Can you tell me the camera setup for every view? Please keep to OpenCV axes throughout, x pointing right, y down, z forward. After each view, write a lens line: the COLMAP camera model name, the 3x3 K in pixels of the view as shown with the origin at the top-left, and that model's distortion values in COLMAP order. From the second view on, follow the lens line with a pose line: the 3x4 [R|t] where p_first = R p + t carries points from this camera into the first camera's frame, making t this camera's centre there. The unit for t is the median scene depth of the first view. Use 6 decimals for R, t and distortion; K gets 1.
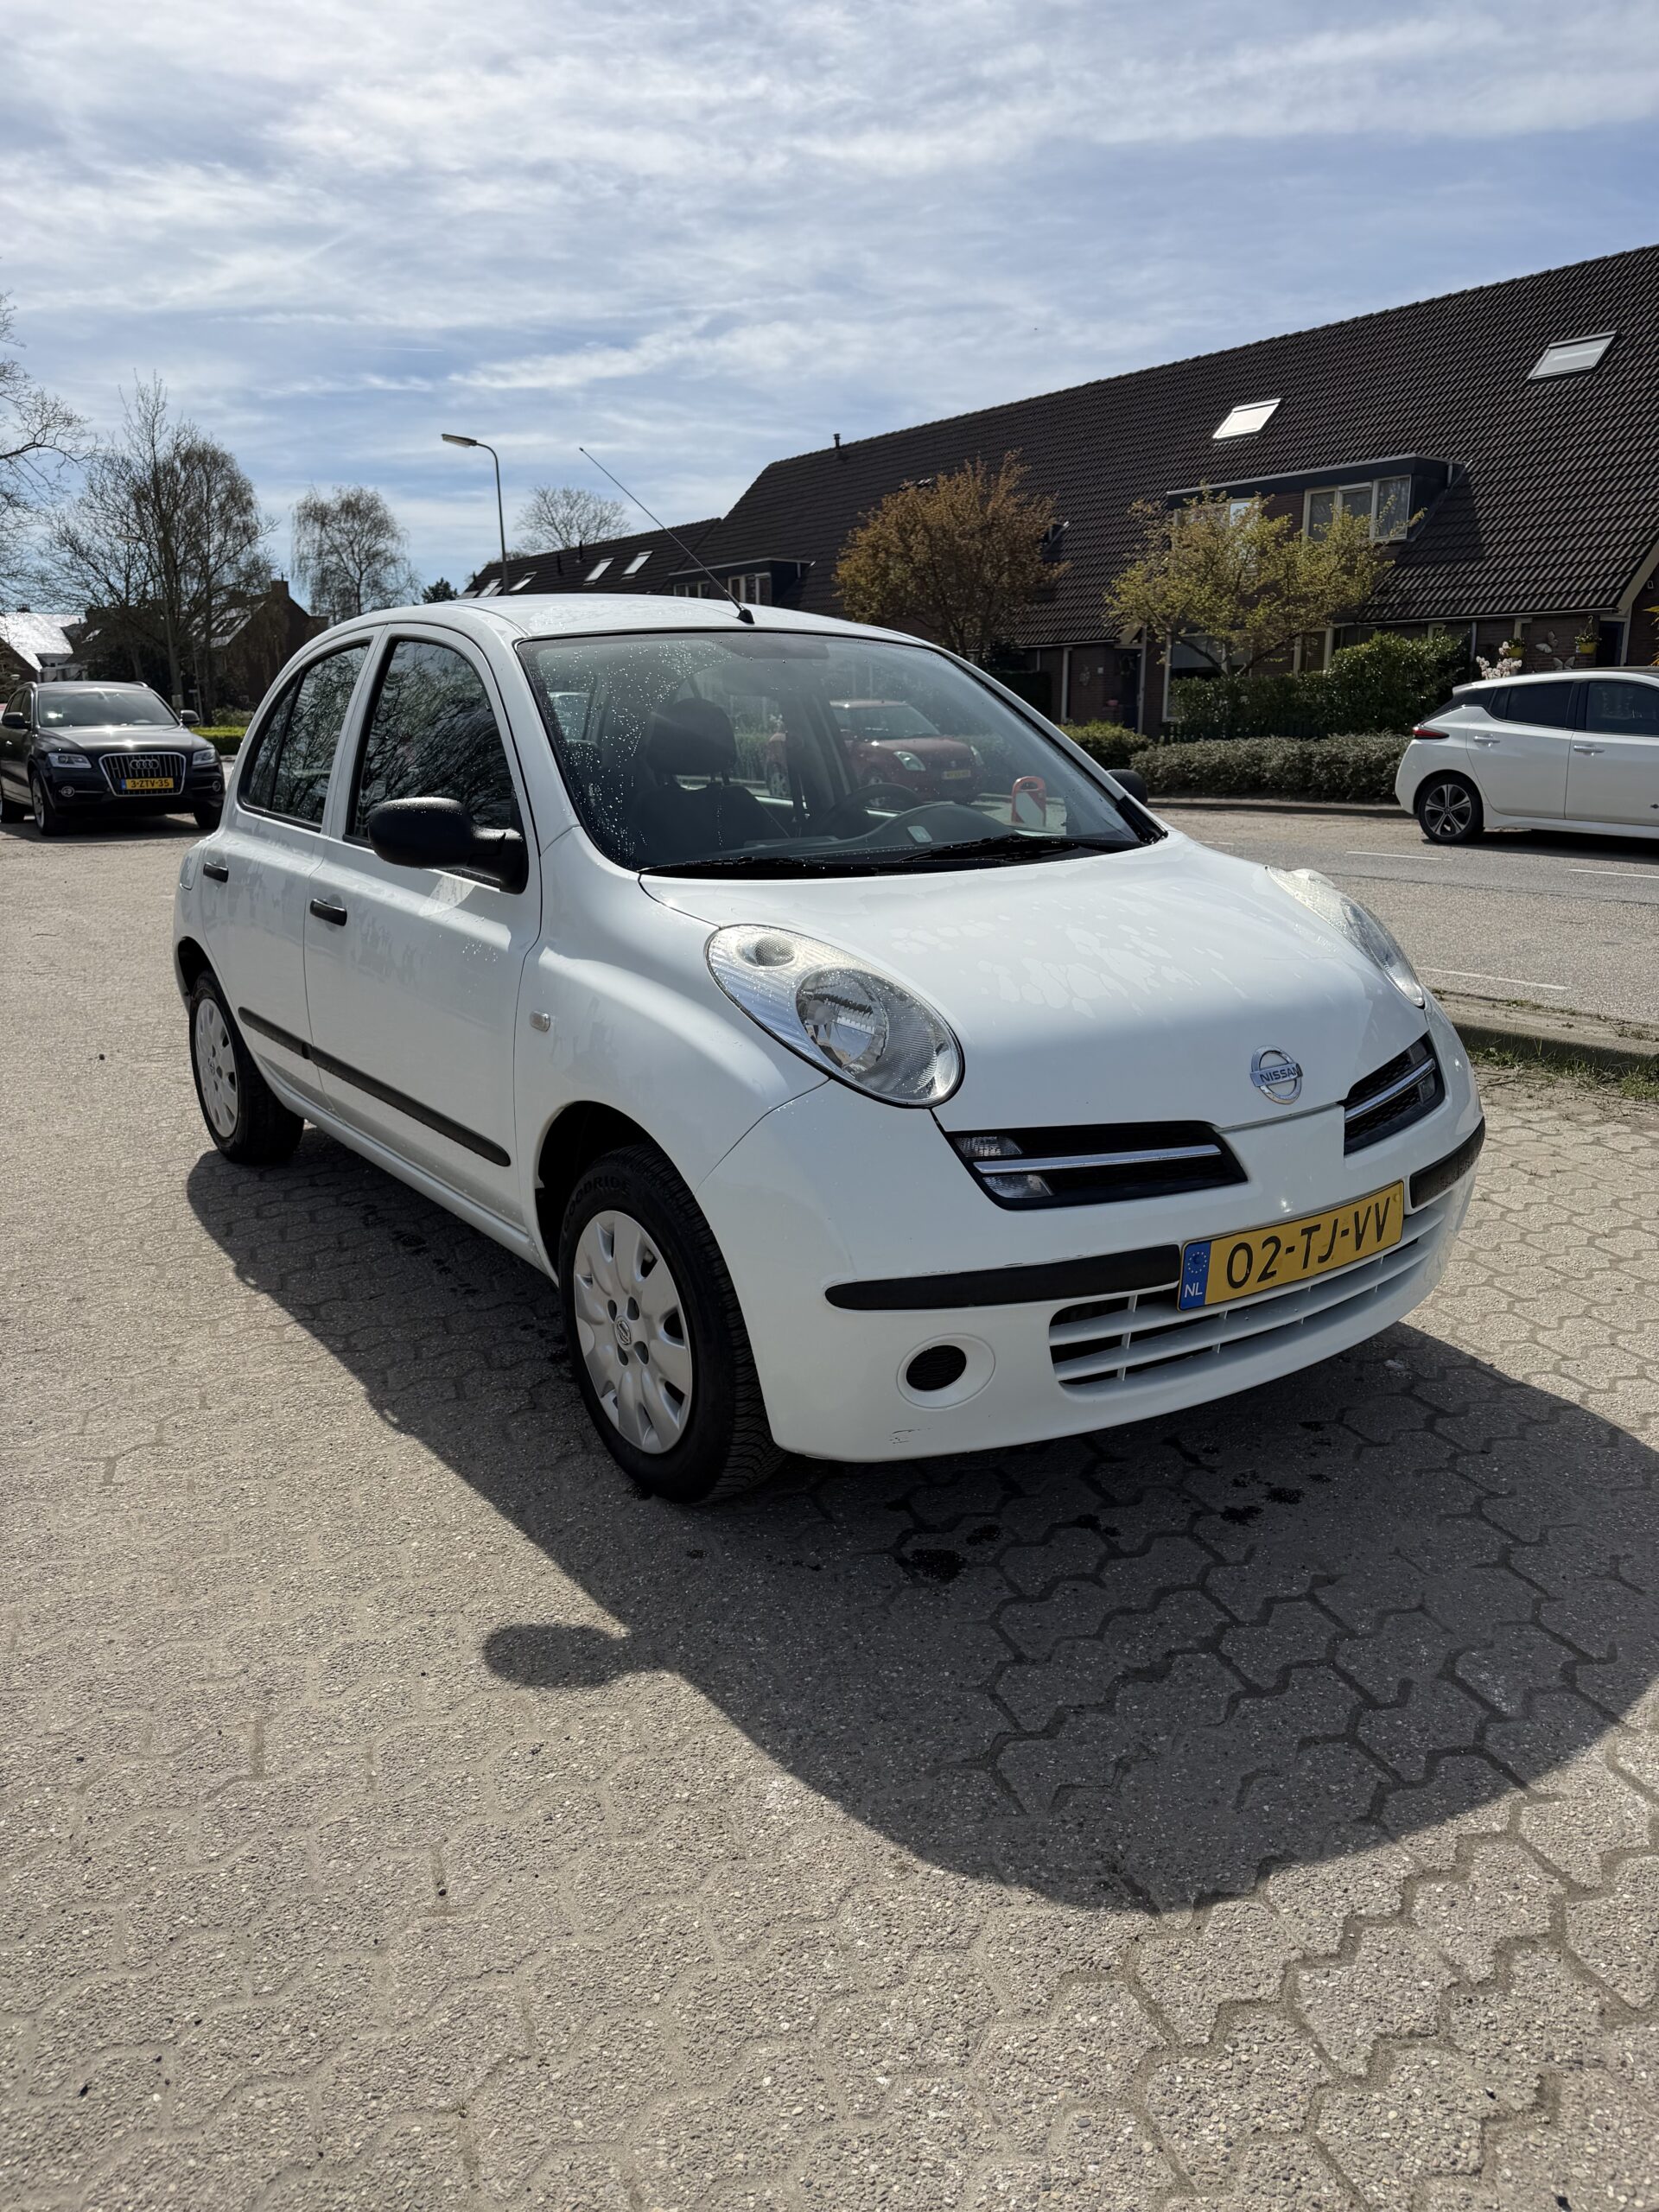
lens RADIAL K [[1568.9, 0, 833.2], [0, 1568.9, 1056.3], [0, 0, 1]] dist [0.069012, -0.079962]
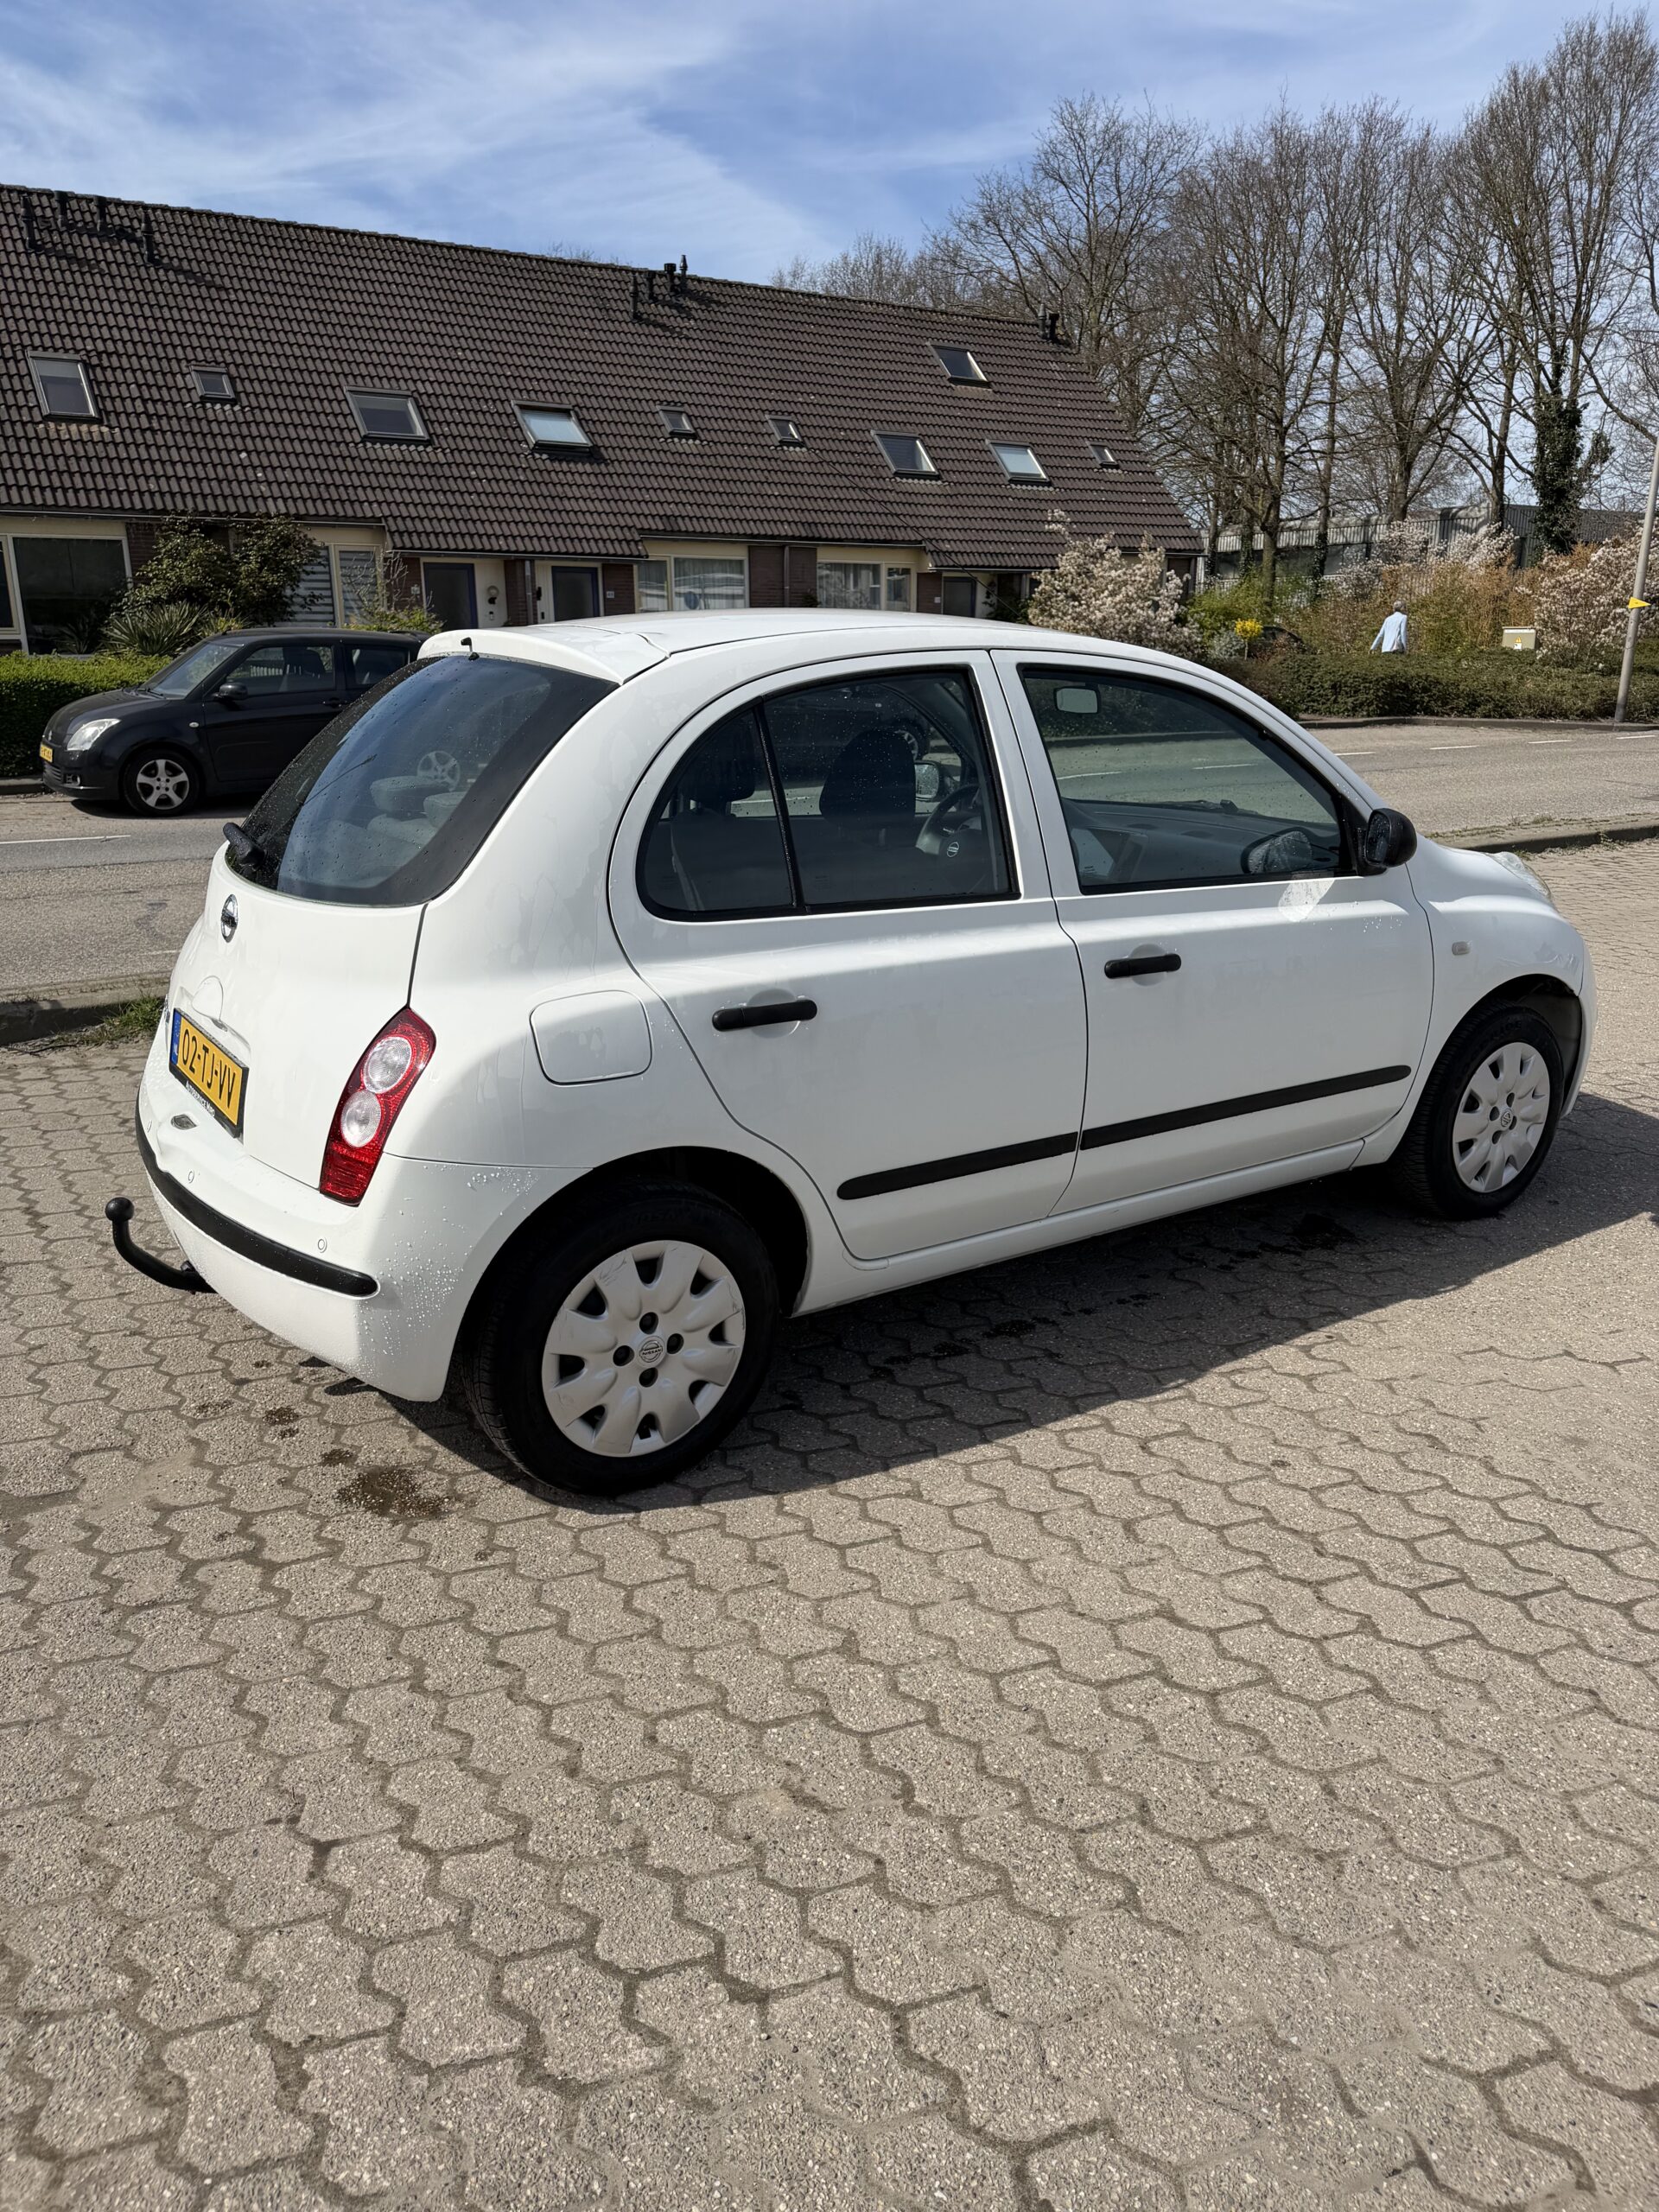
lens RADIAL K [[1588.7, 0, 816.3], [0, 1588.7, 1032.0], [0, 0, 1]] dist [0.093611, -0.160381]
pose [[0.036200, -0.236373, 0.970988, -1.262504], [0.212277, 0.951270, 0.223659, -0.308950], [-0.976539, 0.198022, 0.084613, 1.124154]]
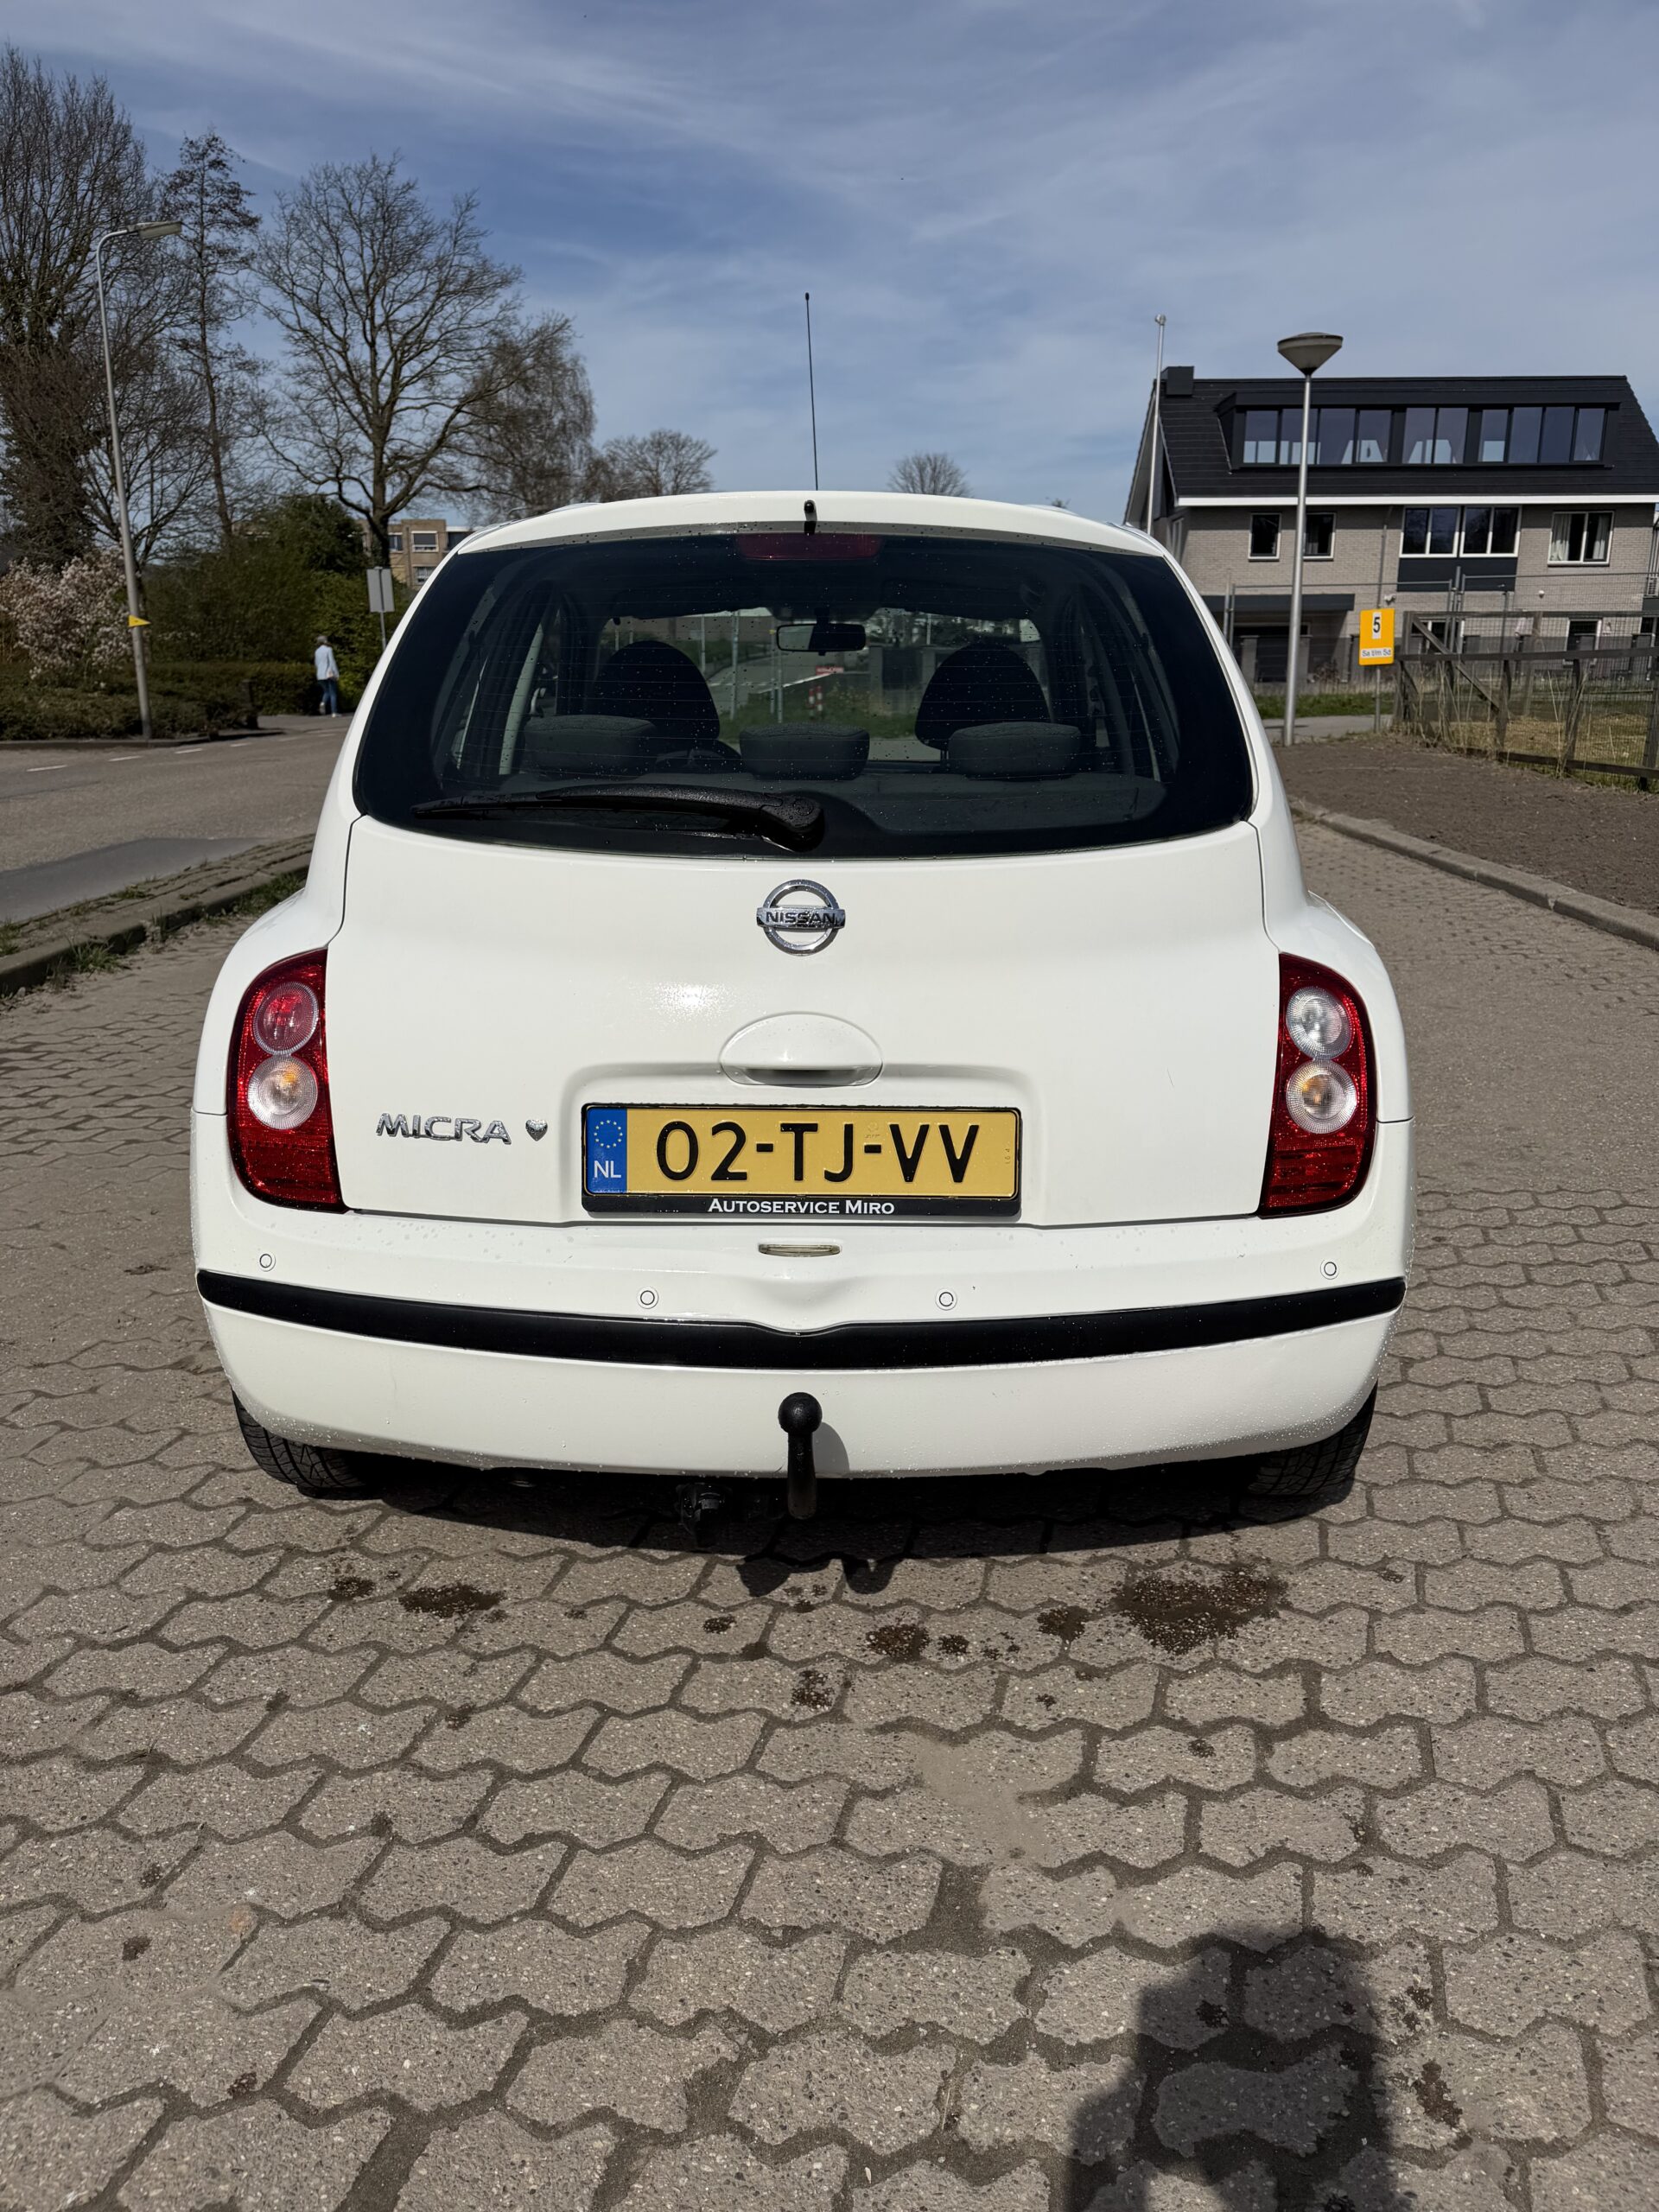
lens RADIAL K [[1596.3, 0, 835.8], [0, 1596.3, 1104.0], [0, 0, 1]] dist [0.000234, -0.010704]
pose [[-0.813553, -0.145616, 0.562964, -0.728718], [0.133480, 0.895520, 0.424531, -0.413141], [-0.565964, 0.420522, -0.709116, 1.913024]]
